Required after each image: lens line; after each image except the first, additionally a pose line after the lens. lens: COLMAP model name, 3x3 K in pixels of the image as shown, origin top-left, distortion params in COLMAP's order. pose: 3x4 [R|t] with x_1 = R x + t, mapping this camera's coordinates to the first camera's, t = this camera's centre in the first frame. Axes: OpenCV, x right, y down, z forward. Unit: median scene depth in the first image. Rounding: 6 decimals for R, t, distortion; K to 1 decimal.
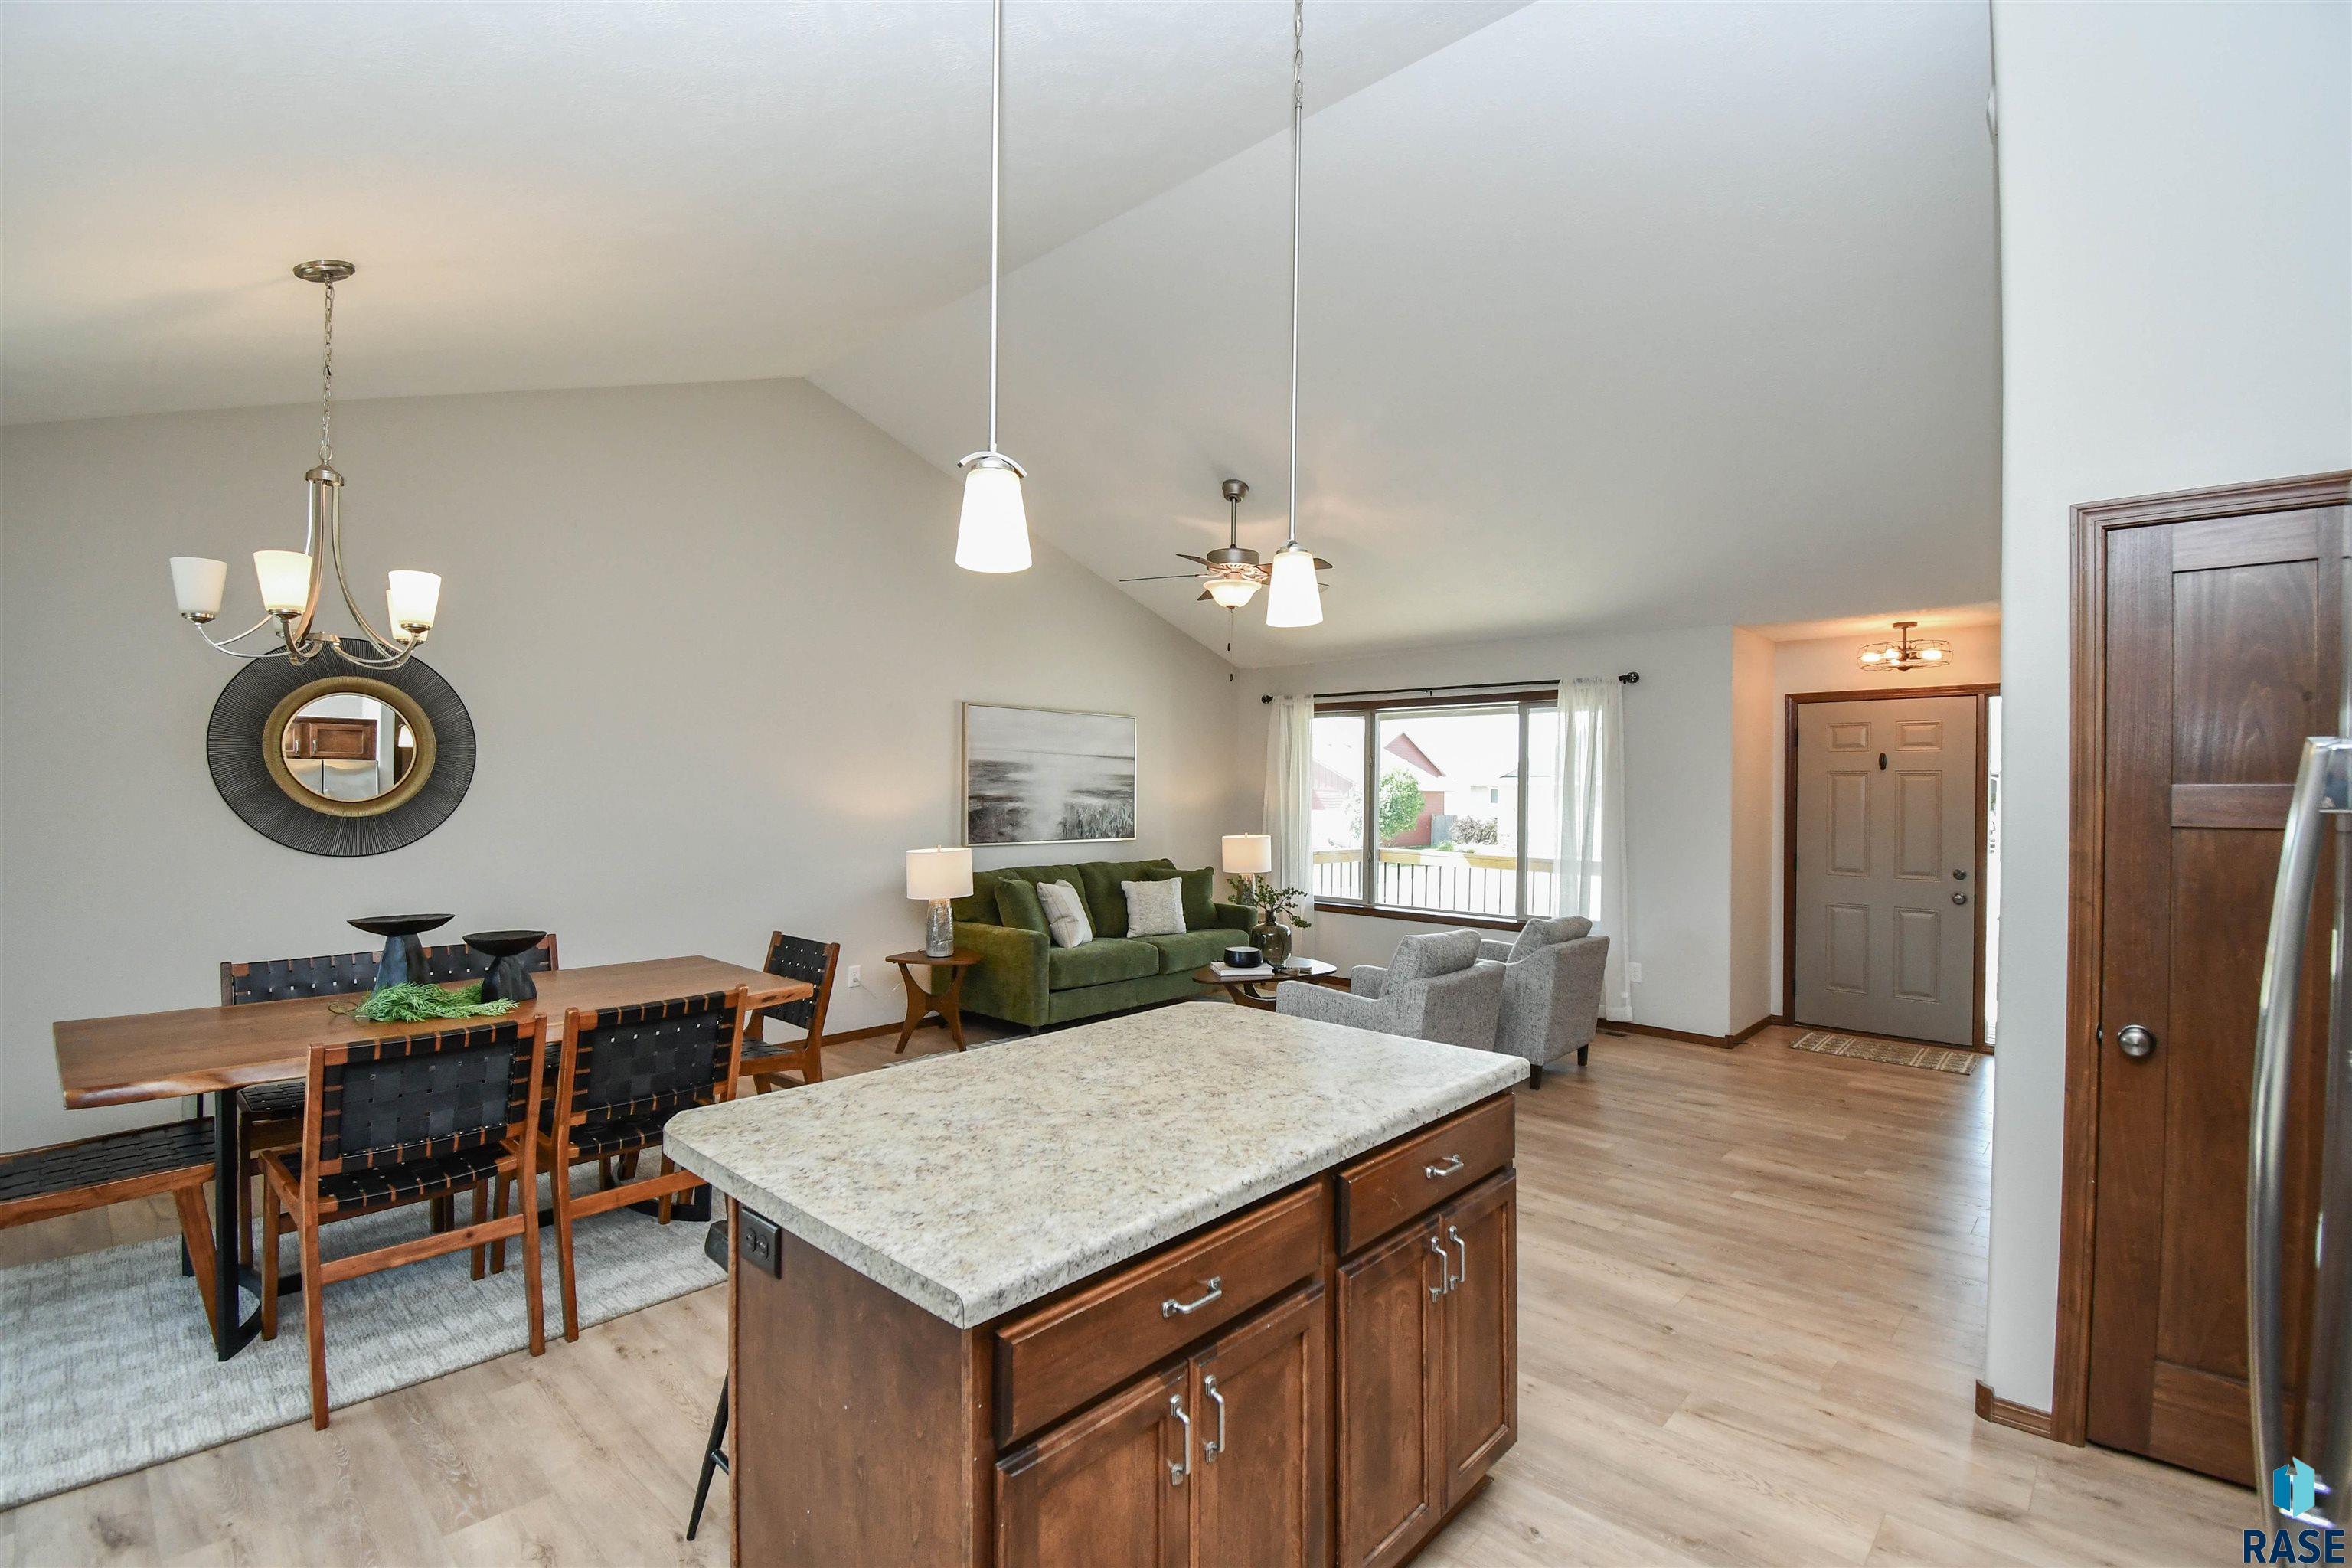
lens RADIAL K [[1065.2, 0, 1171.5], [0, 1065.2, 781.8], [0, 0, 1]] dist [0.012033, -0.016951]
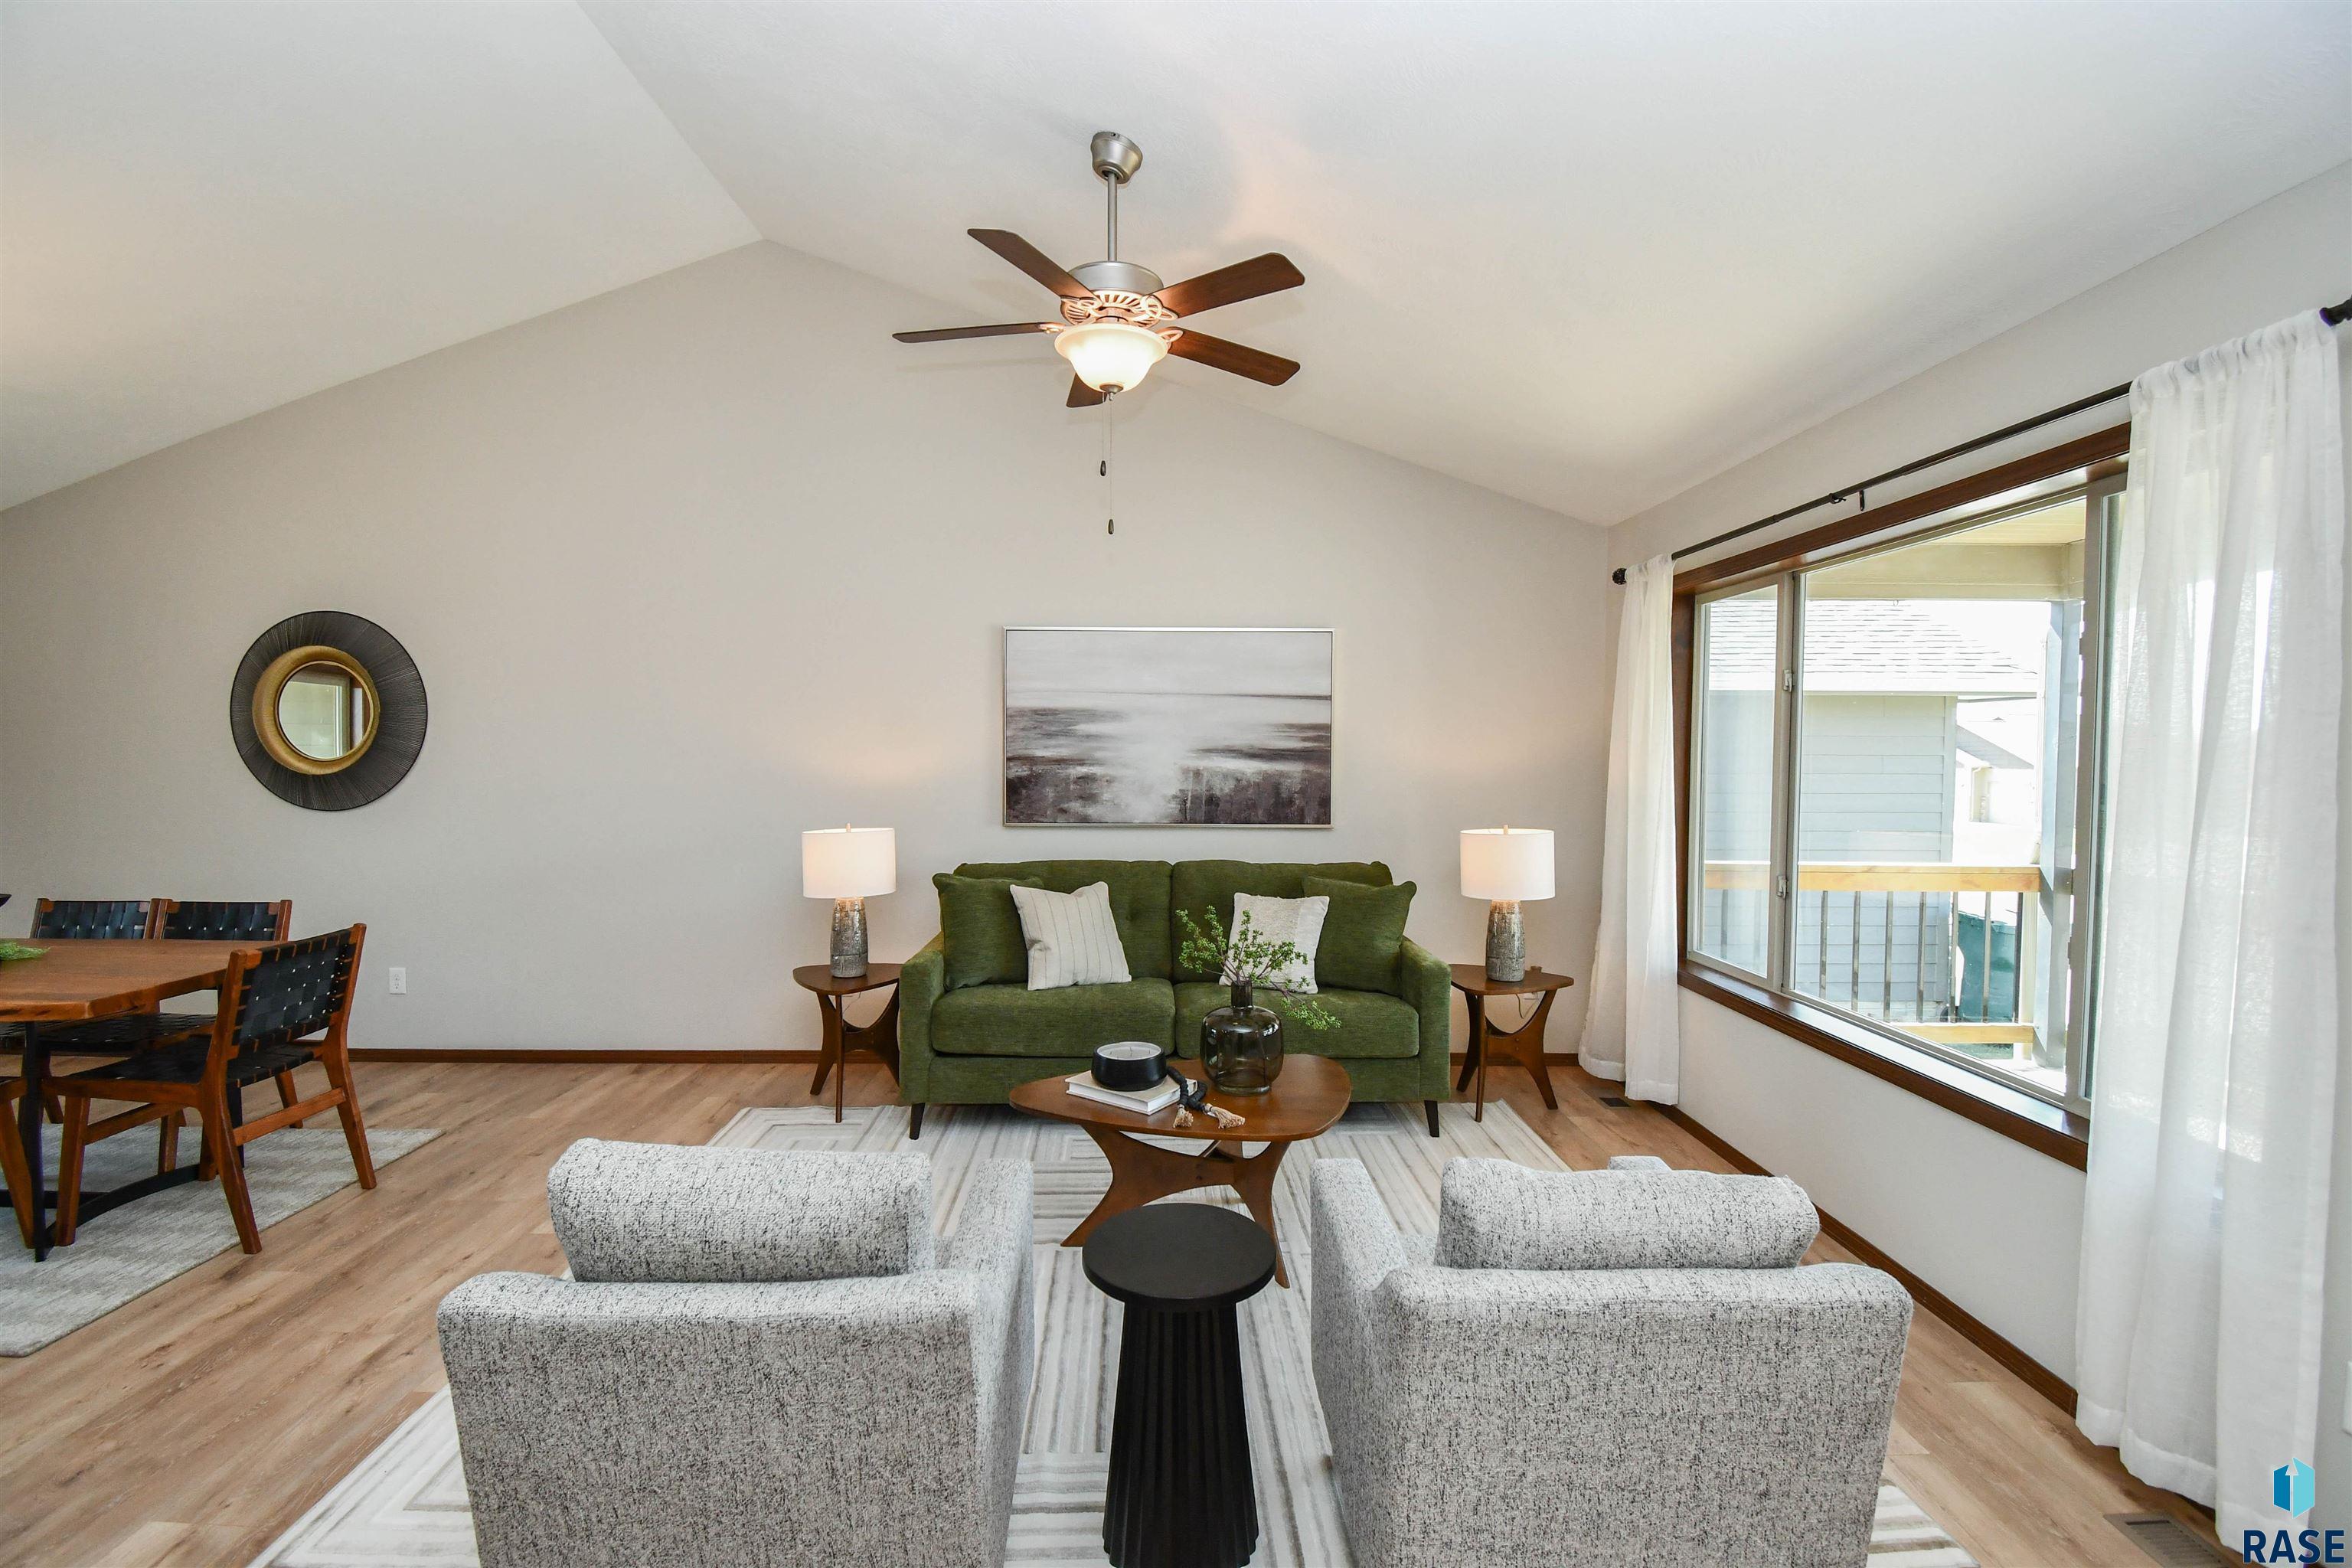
lens RADIAL K [[1042.9, 0, 1182.3], [0, 1042.9, 785.2], [0, 0, 1]] dist [0.020815, -0.023176]
pose [[0.684845, 0.018085, -0.728464, 0.389708], [0.008756, 0.999416, 0.033043, 0.009588], [0.728636, -0.029008, 0.684287, 0.578439]]
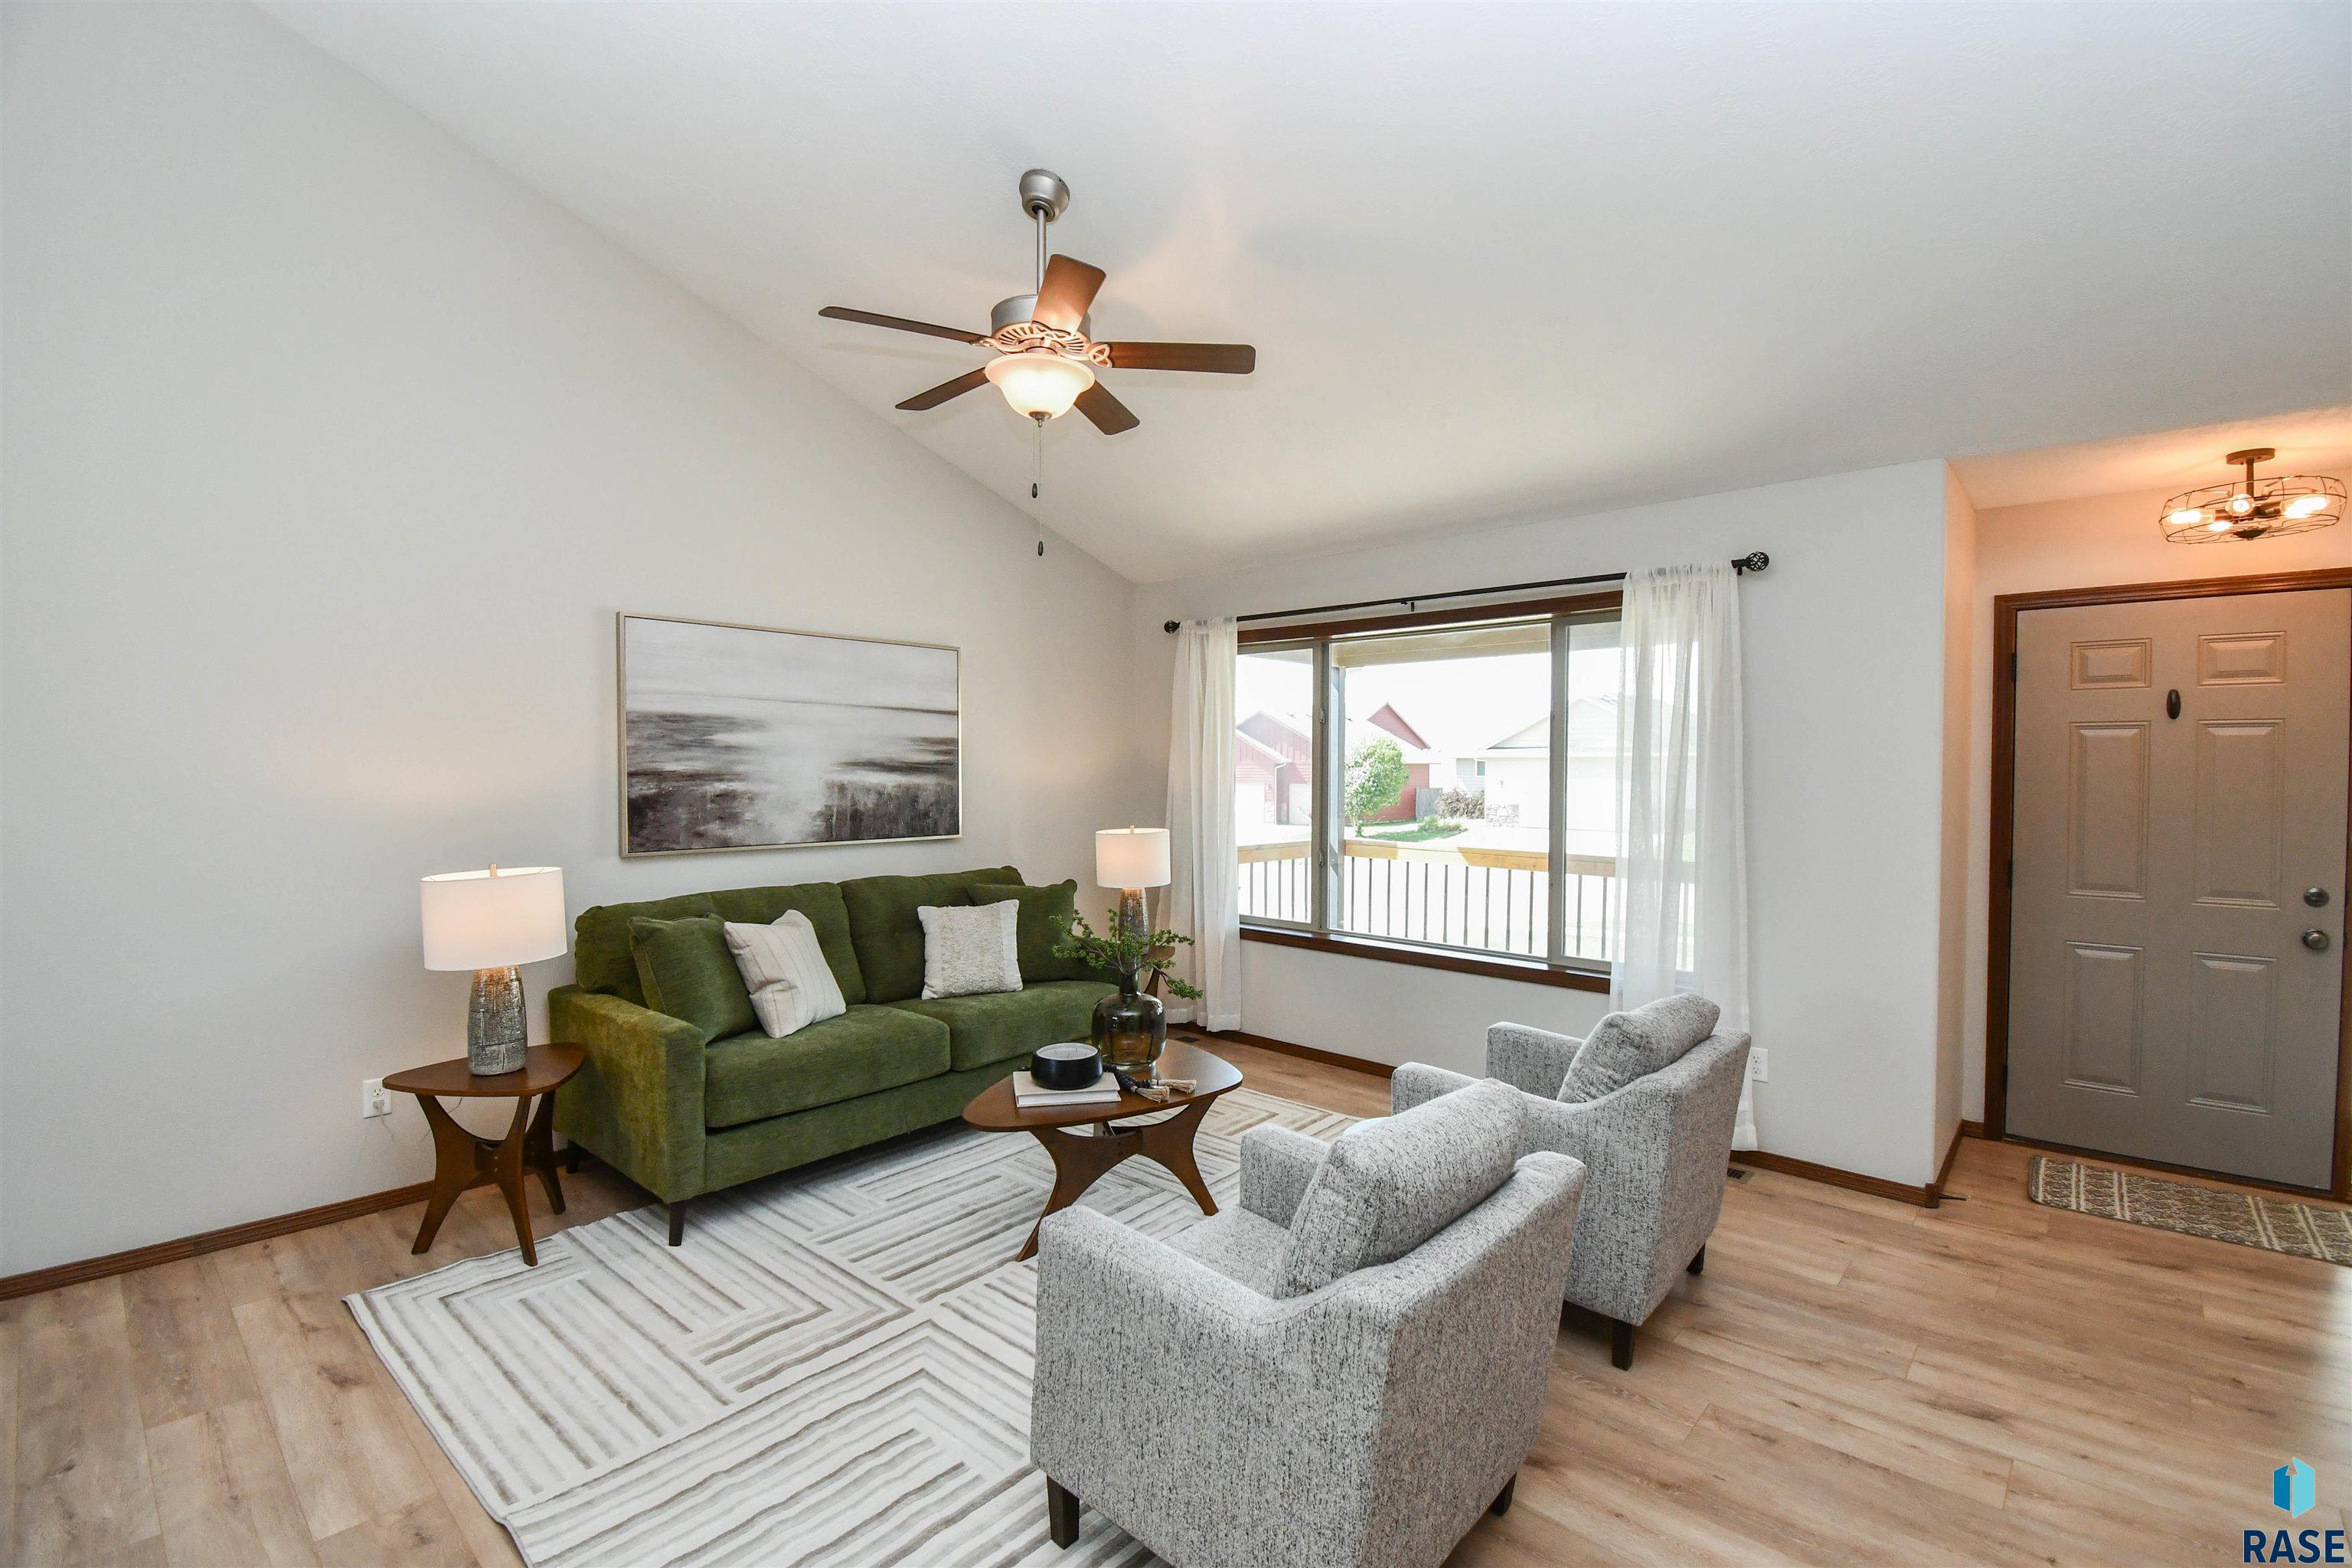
lens RADIAL K [[1044.5, 0, 1176.0], [0, 1044.5, 784.0], [0, 0, 1]] dist [0.018051, -0.023663]
pose [[0.999891, -0.006383, 0.013288, 0.099799], [0.006029, 0.999631, 0.026500, 0.006129], [-0.013452, -0.026417, 0.999560, 0.401262]]
